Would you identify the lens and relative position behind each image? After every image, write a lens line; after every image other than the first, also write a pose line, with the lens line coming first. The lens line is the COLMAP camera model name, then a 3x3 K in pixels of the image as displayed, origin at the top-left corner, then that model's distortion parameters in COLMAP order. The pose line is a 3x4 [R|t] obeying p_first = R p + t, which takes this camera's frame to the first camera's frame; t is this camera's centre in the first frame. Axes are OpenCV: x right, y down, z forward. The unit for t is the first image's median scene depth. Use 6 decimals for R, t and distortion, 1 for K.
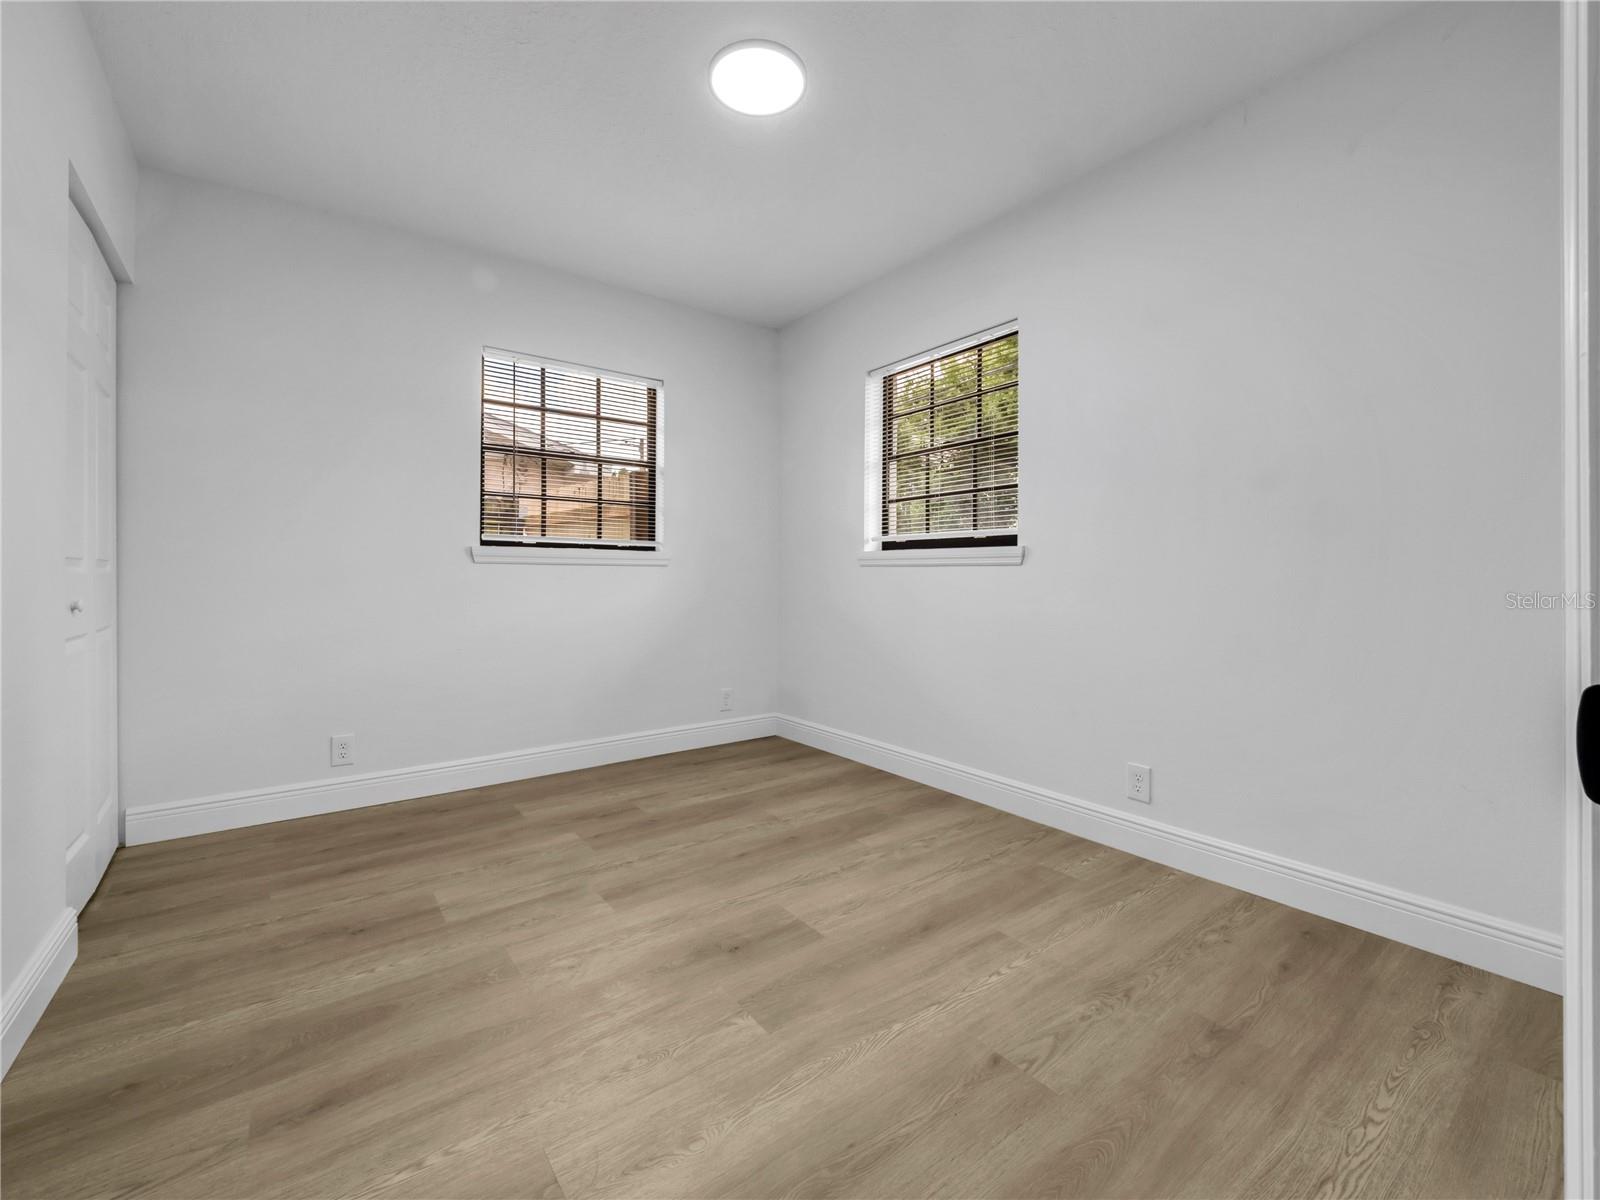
lens RADIAL K [[670.3, 0, 805.5], [0, 670.3, 584.7], [0, 0, 1]] dist [-0.000936, -0.001013]
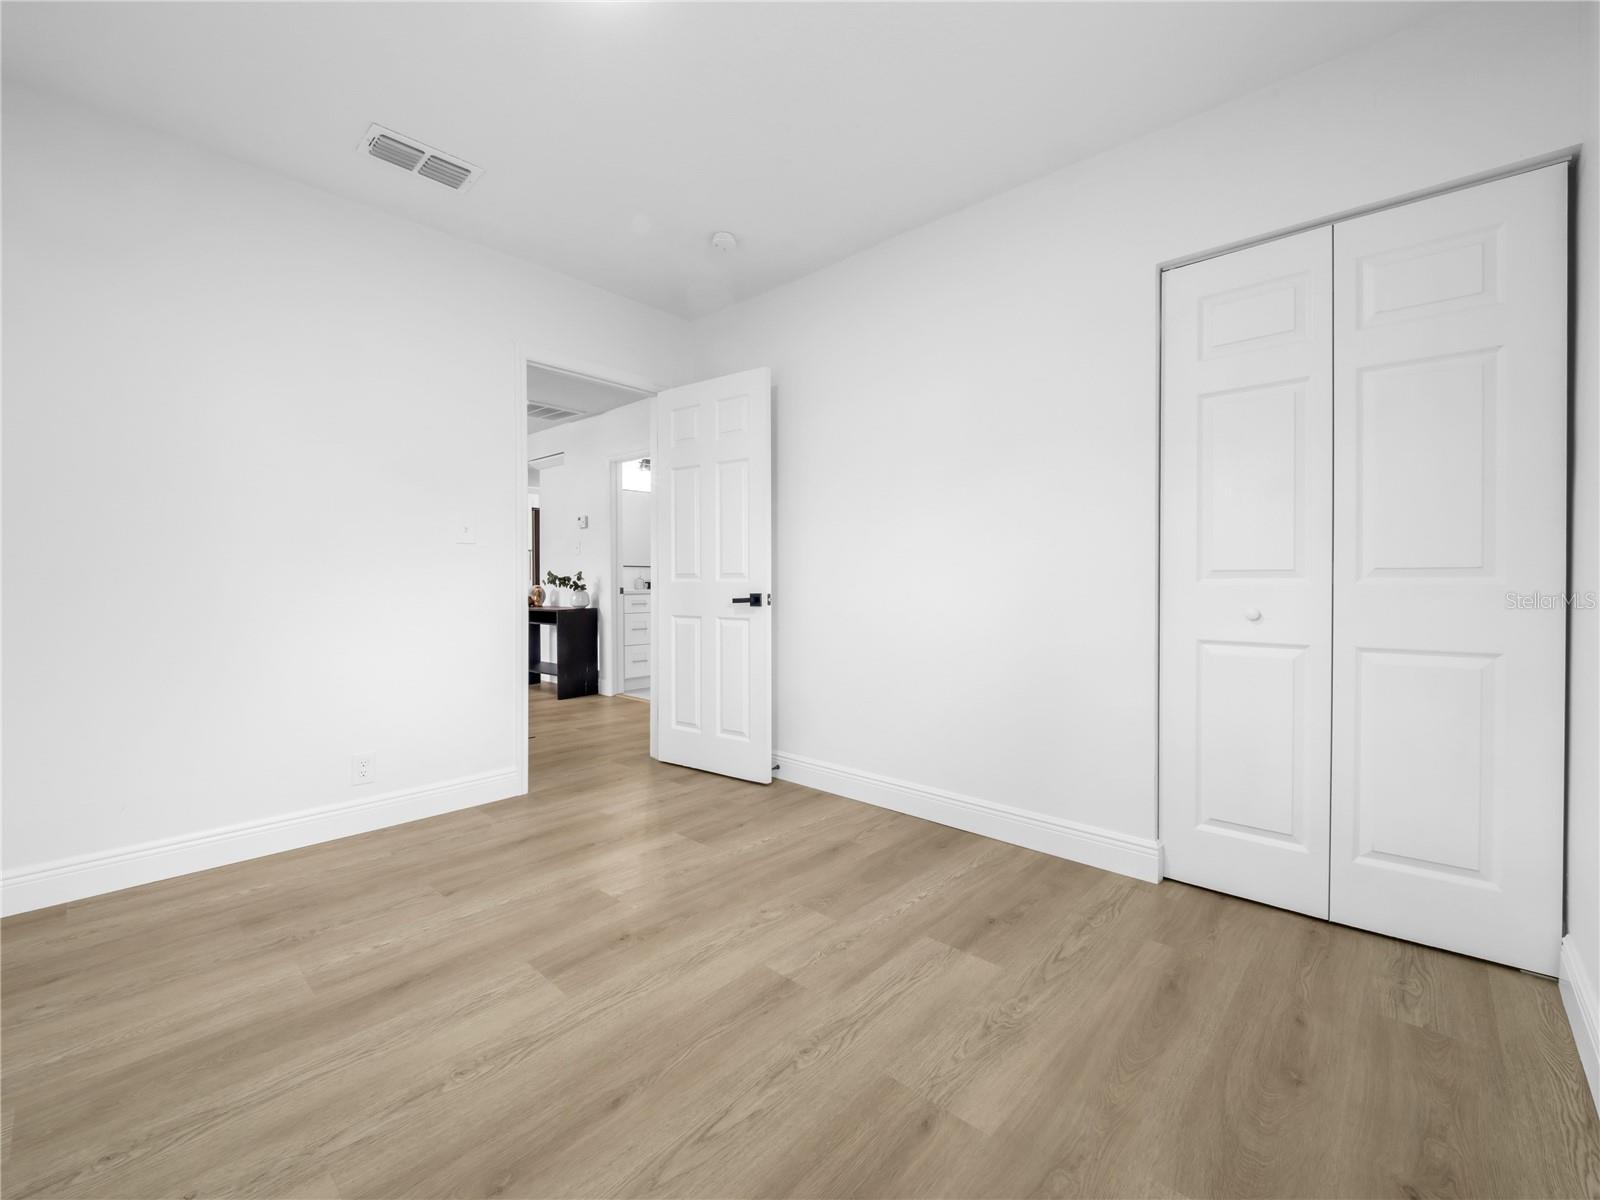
lens RADIAL K [[670.3, 0, 805.5], [0, 670.3, 584.7], [0, 0, 1]] dist [-0.000936, -0.001013]
pose [[-0.983700, 0.002865, -0.179794, -0.181831], [-0.000486, 0.999827, 0.018591, -0.031498], [0.179817, 0.018375, -0.983529, 1.894781]]
